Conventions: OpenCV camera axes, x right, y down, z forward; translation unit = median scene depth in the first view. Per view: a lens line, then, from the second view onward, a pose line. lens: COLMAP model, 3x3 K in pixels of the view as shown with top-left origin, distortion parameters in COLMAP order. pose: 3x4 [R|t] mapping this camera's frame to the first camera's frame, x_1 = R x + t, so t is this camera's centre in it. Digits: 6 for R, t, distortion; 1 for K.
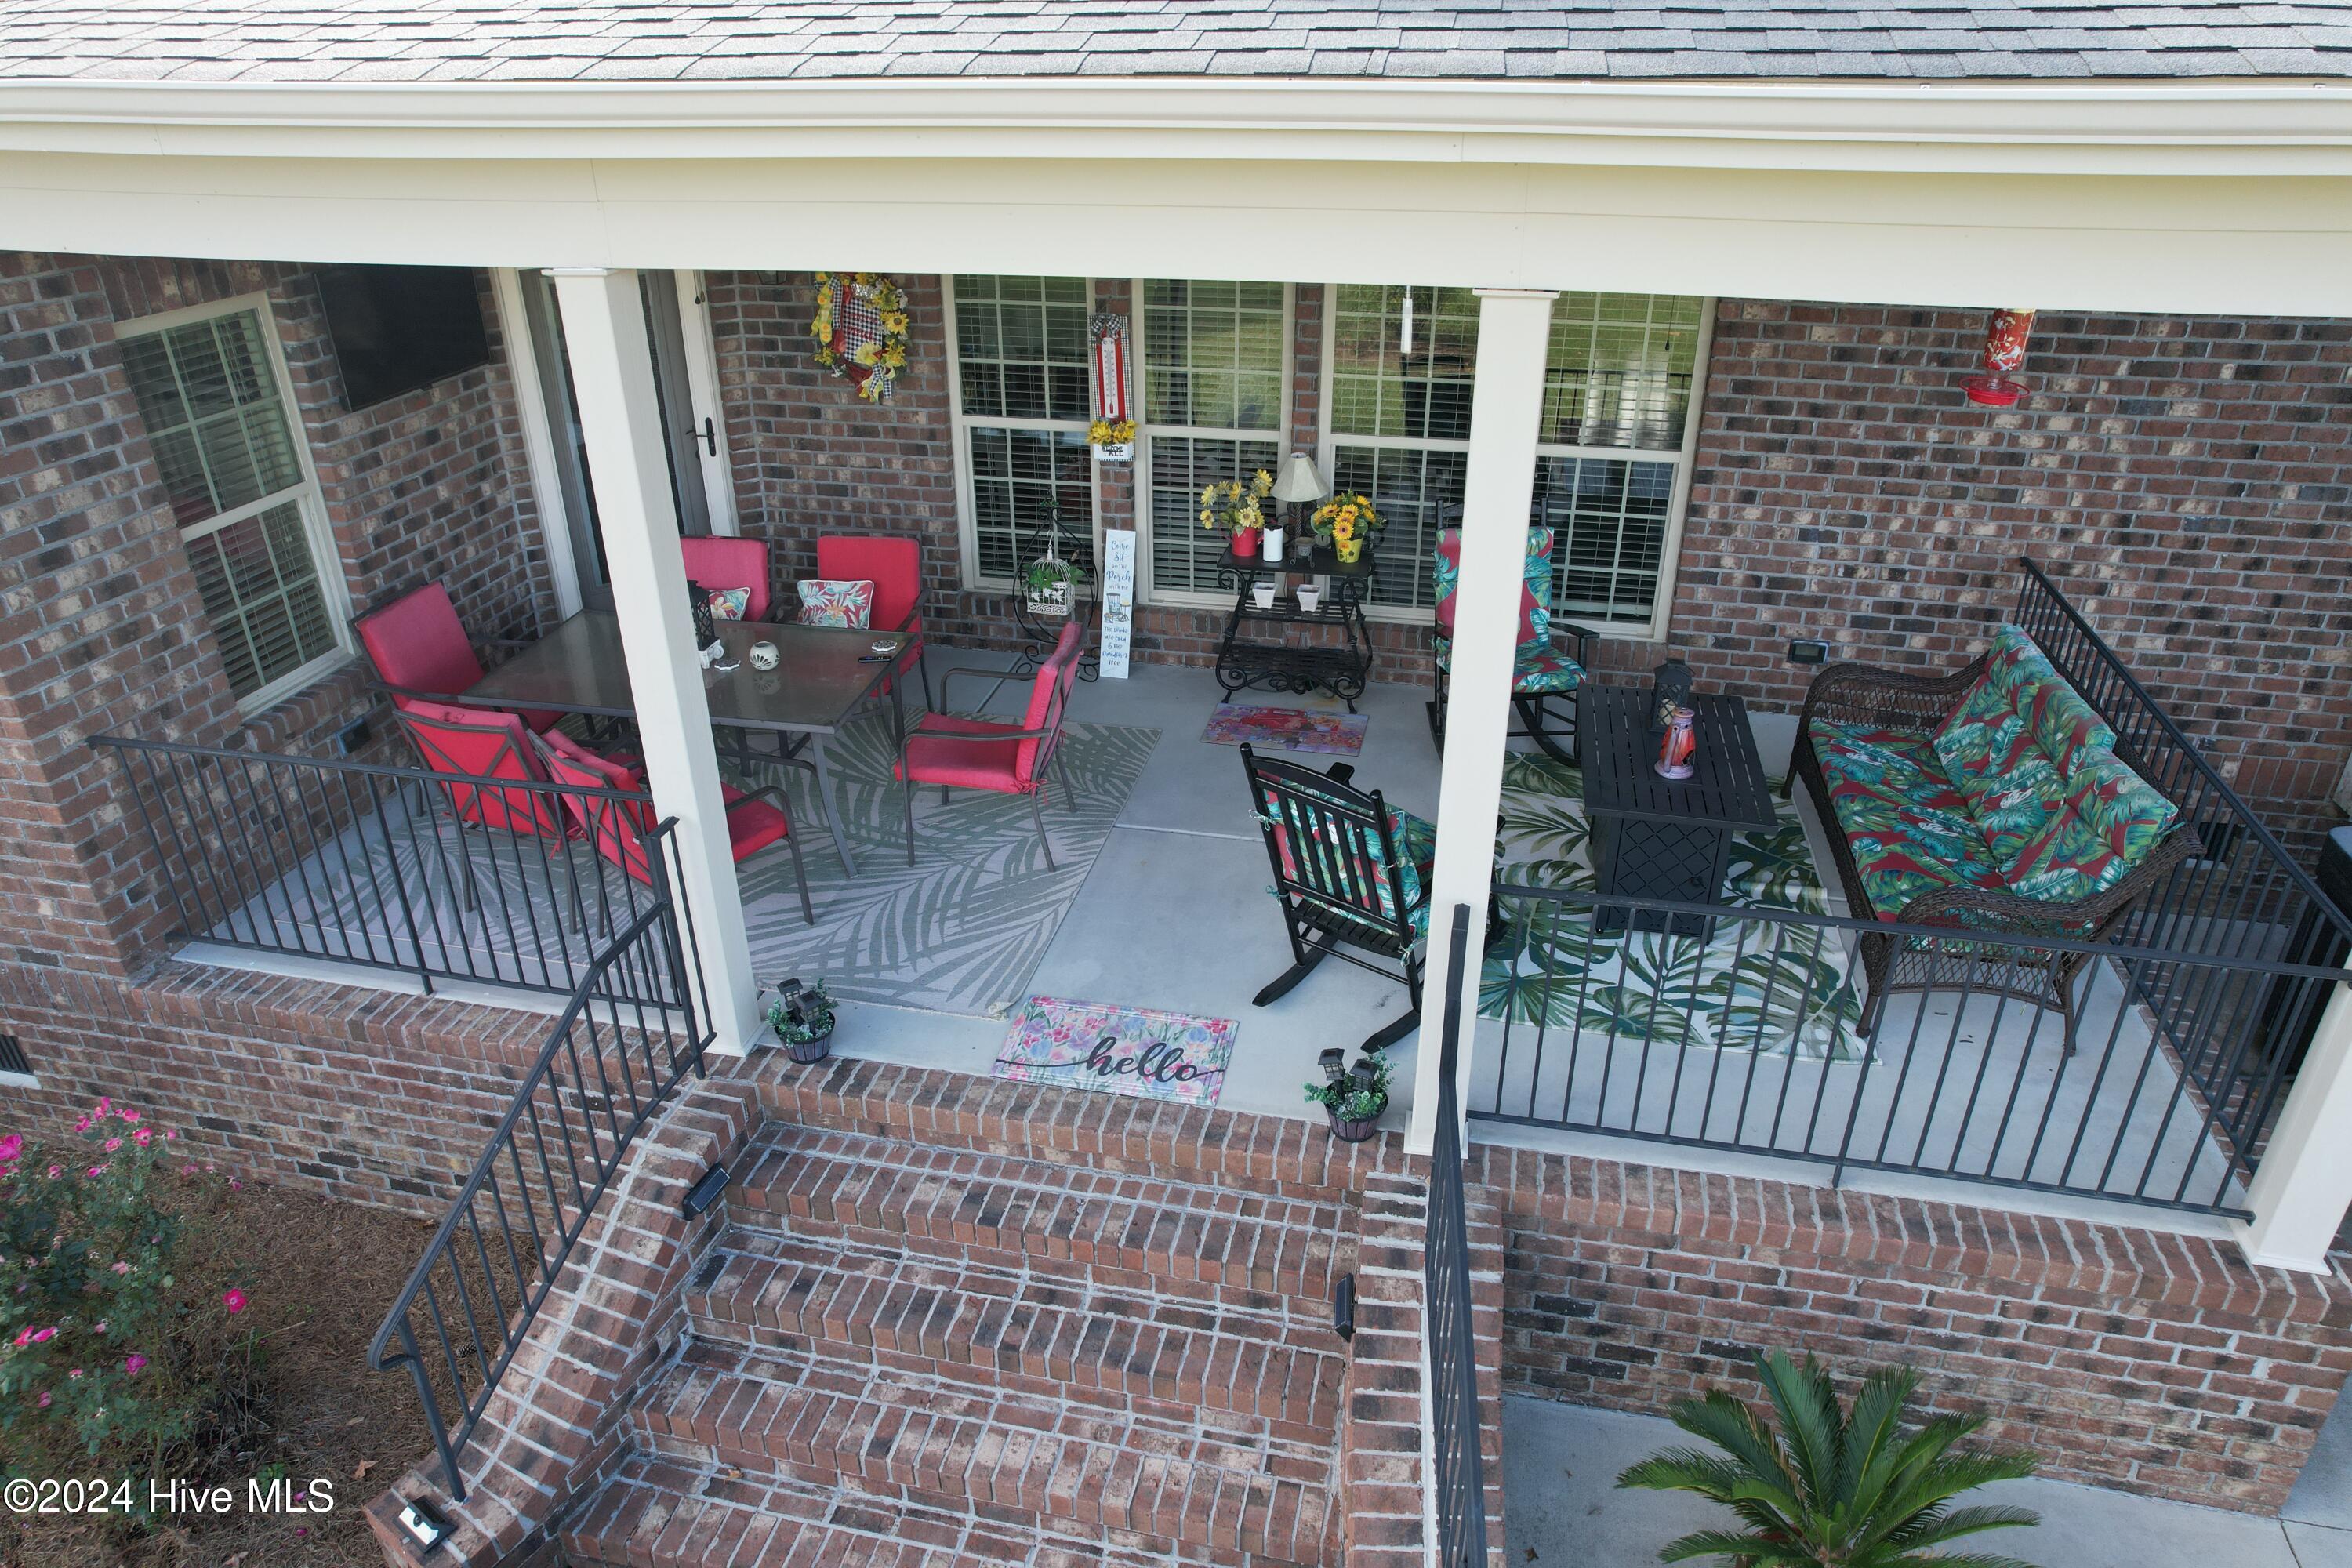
lens RADIAL K [[1508.6, 0, 1178.9], [0, 1508.6, 785.5], [0, 0, 1]] dist [-0.086108, 0.081408]
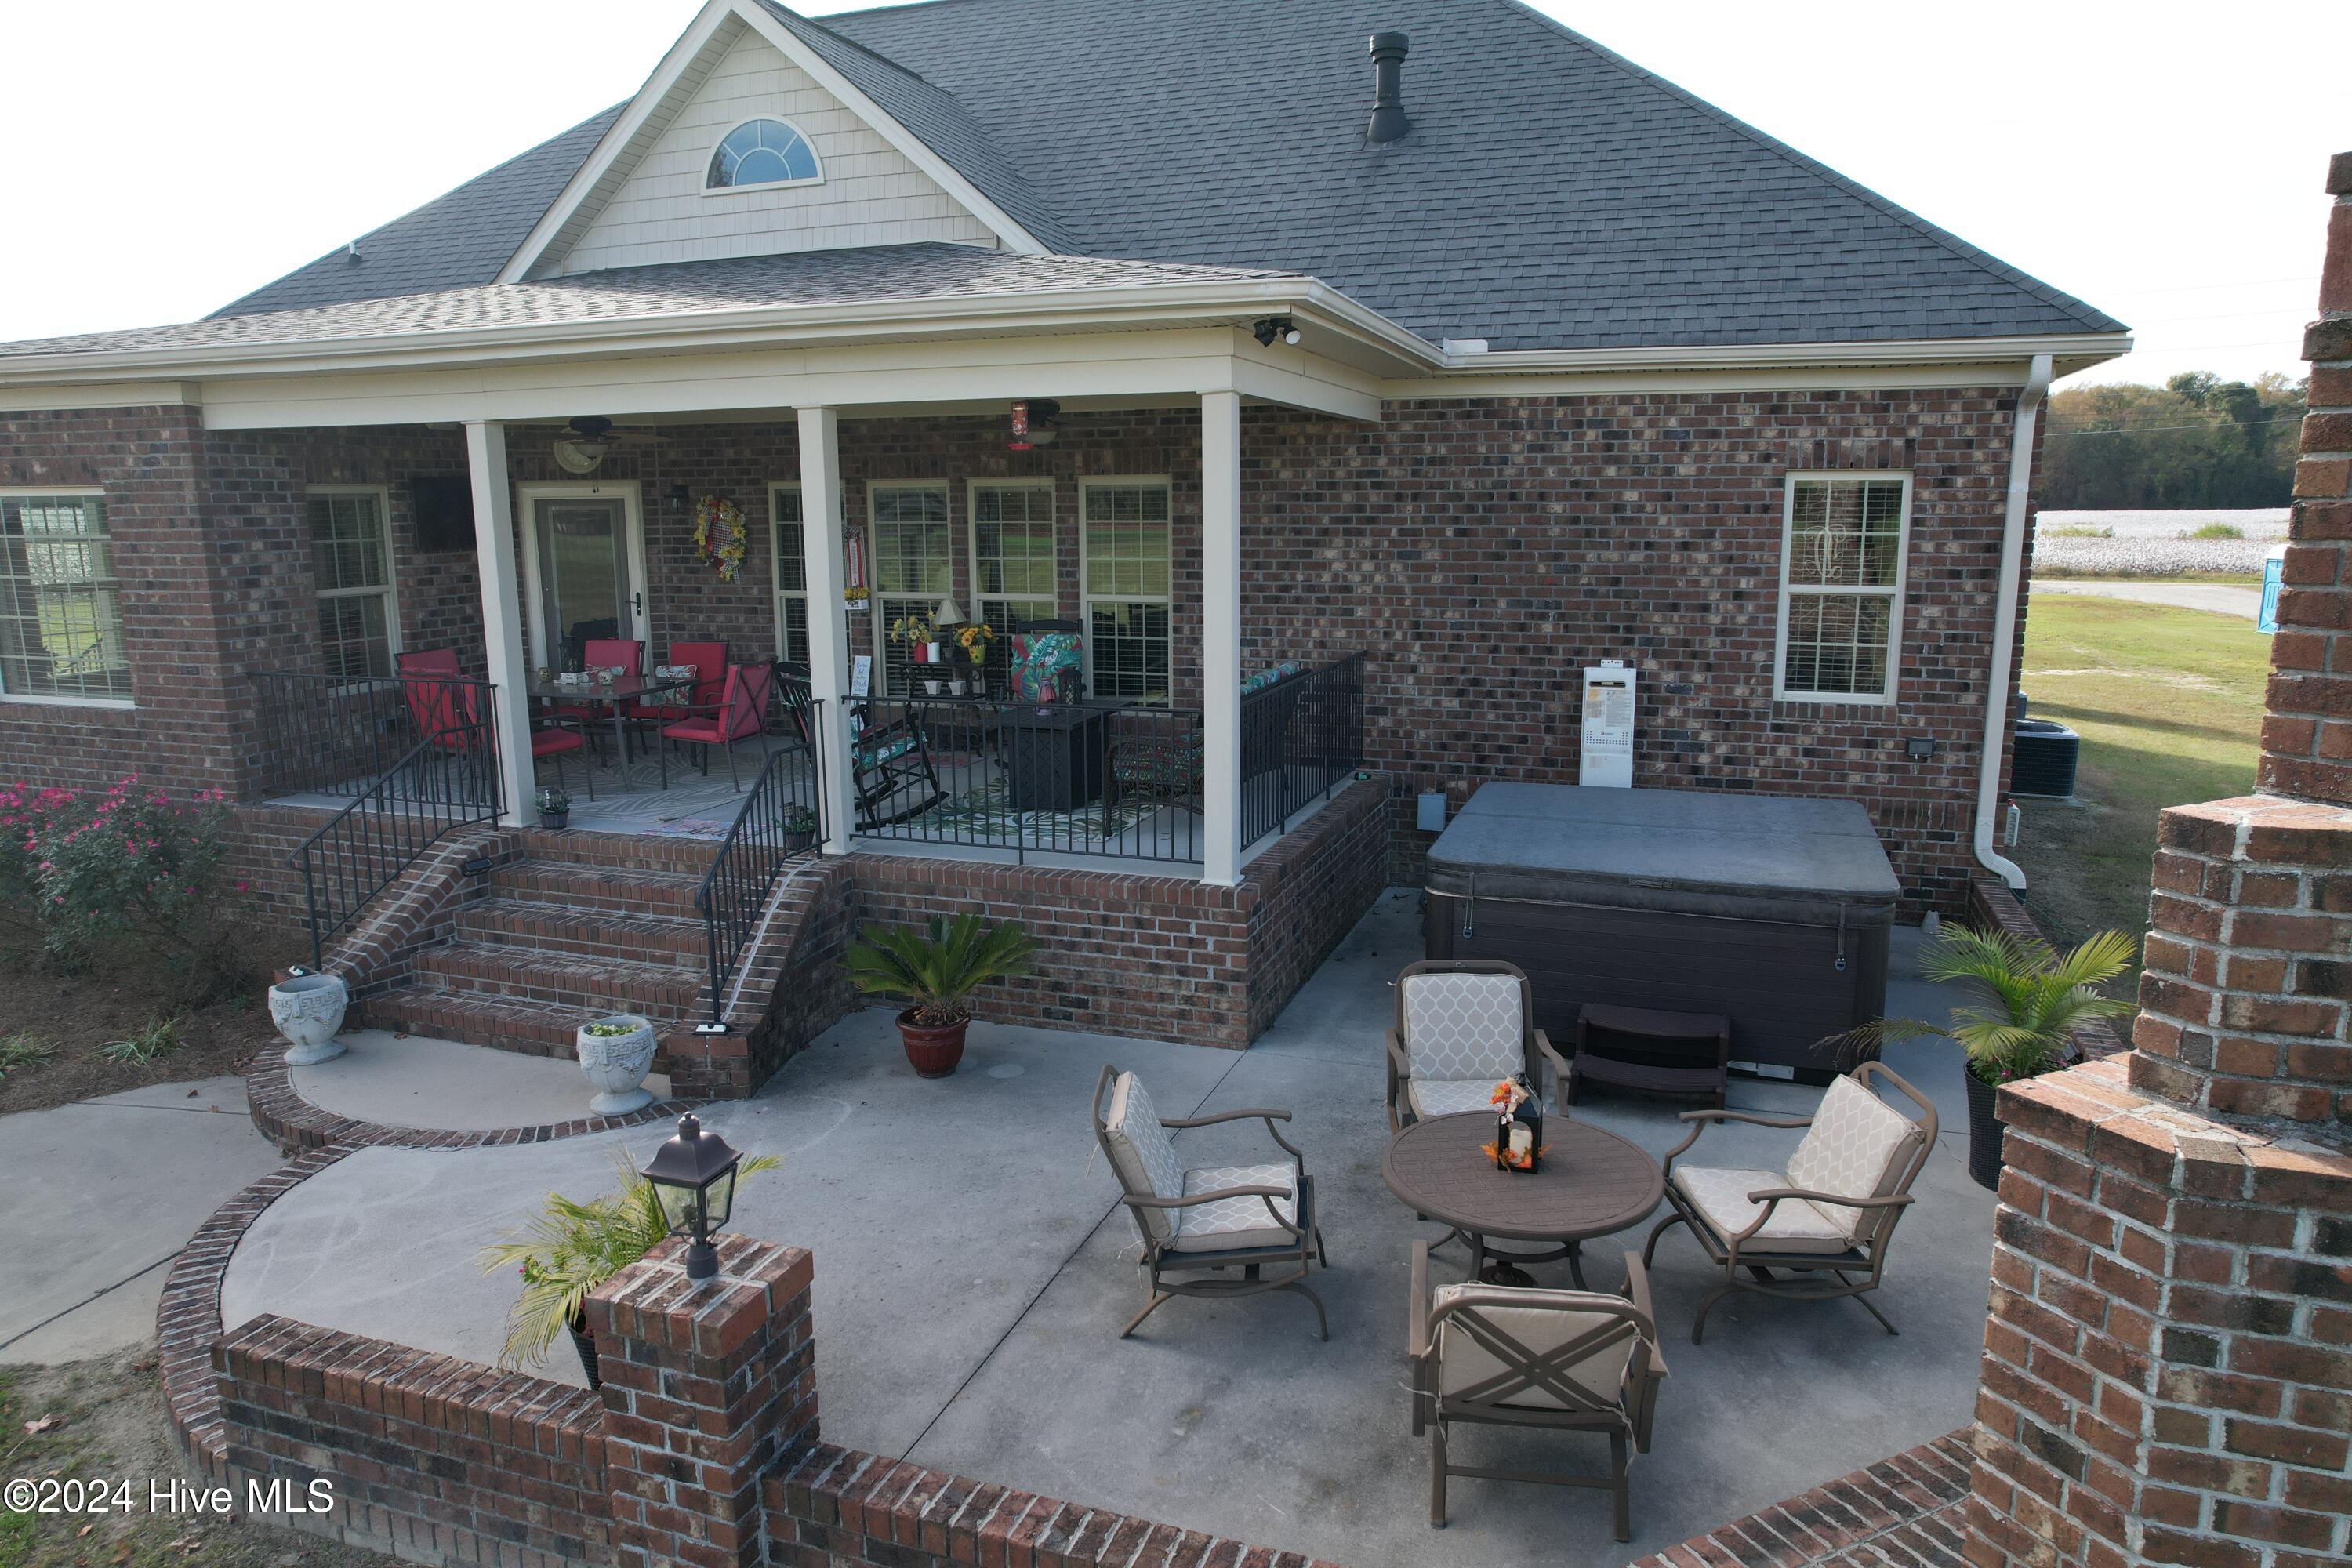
lens RADIAL K [[1495.8, 0, 1161.7], [0, 1495.8, 784.5], [0, 0, 1]] dist [-0.045271, 0.030887]
pose [[0.991066, 0.022560, -0.131453, 0.583155], [-0.059047, 0.957956, -0.280772, 0.467856], [0.119592, 0.286025, 0.950730, -0.547711]]
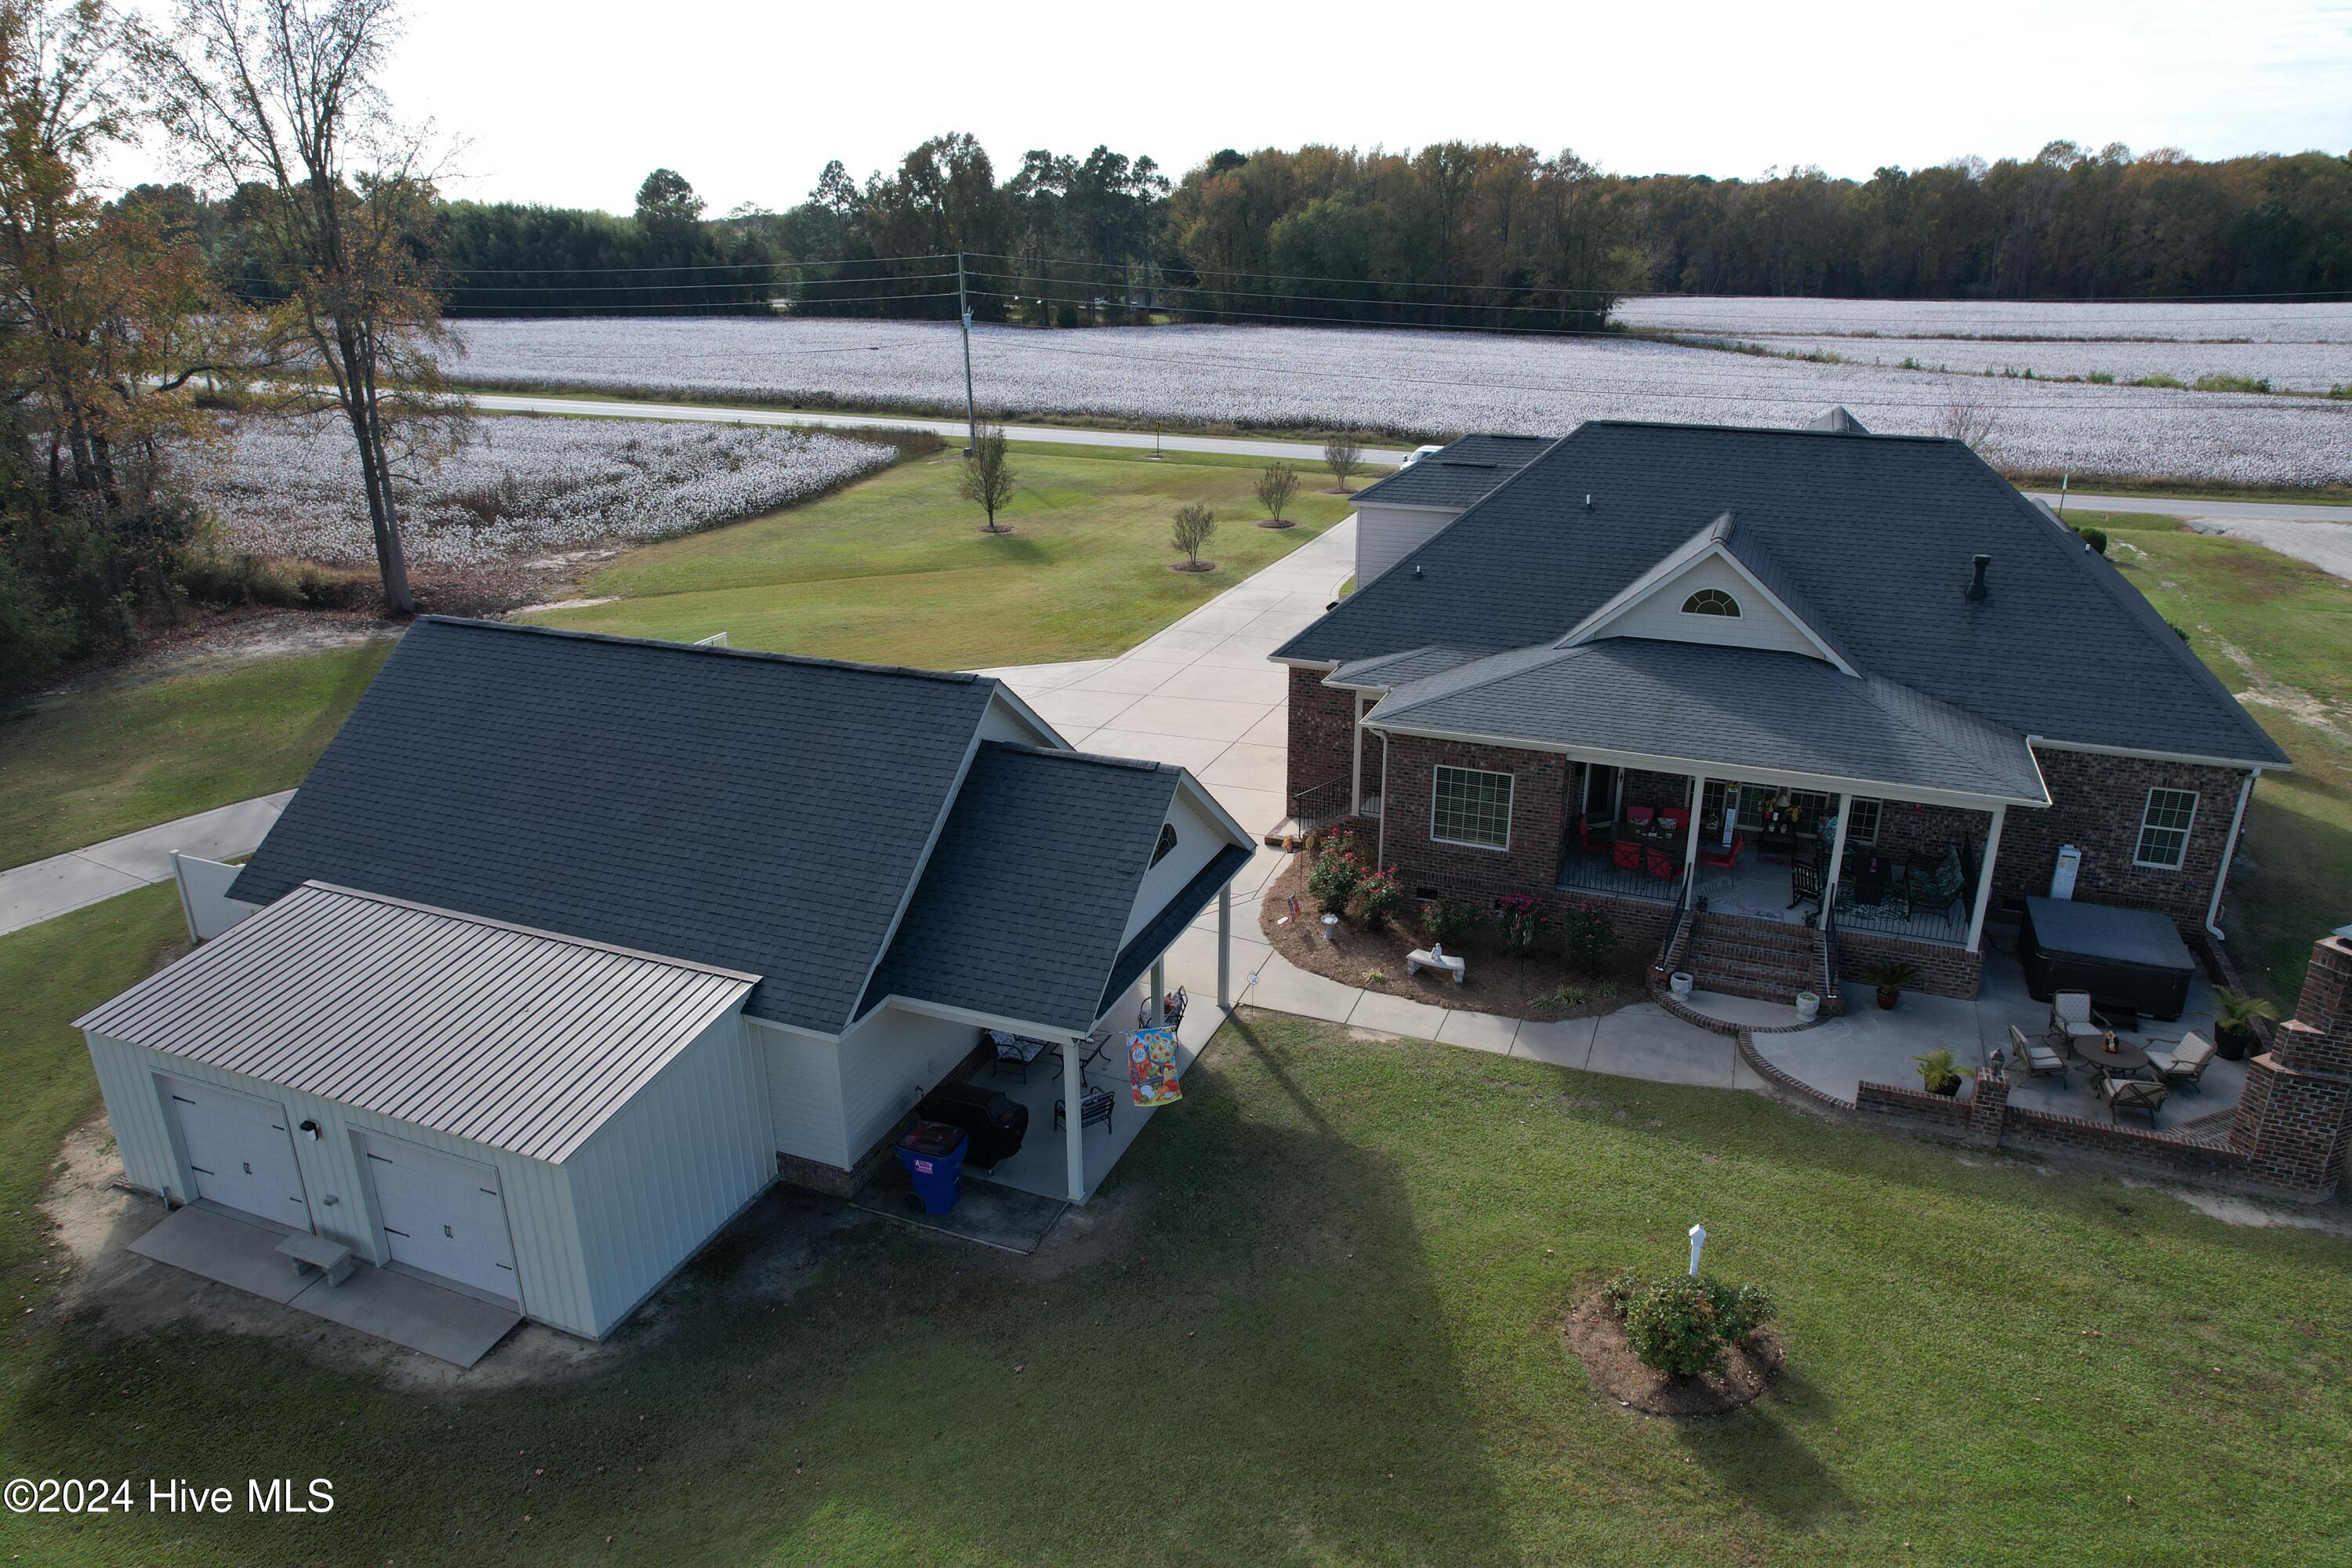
lens RADIAL K [[1497.5, 0, 1174.0], [0, 1497.5, 790.9], [0, 0, 1]] dist [-0.075573, 0.071717]
pose [[0.984069, 0.062443, -0.166461, -0.957874], [-0.082037, 0.990139, -0.113555, 0.394962], [0.157729, 0.125402, 0.979488, -3.495278]]
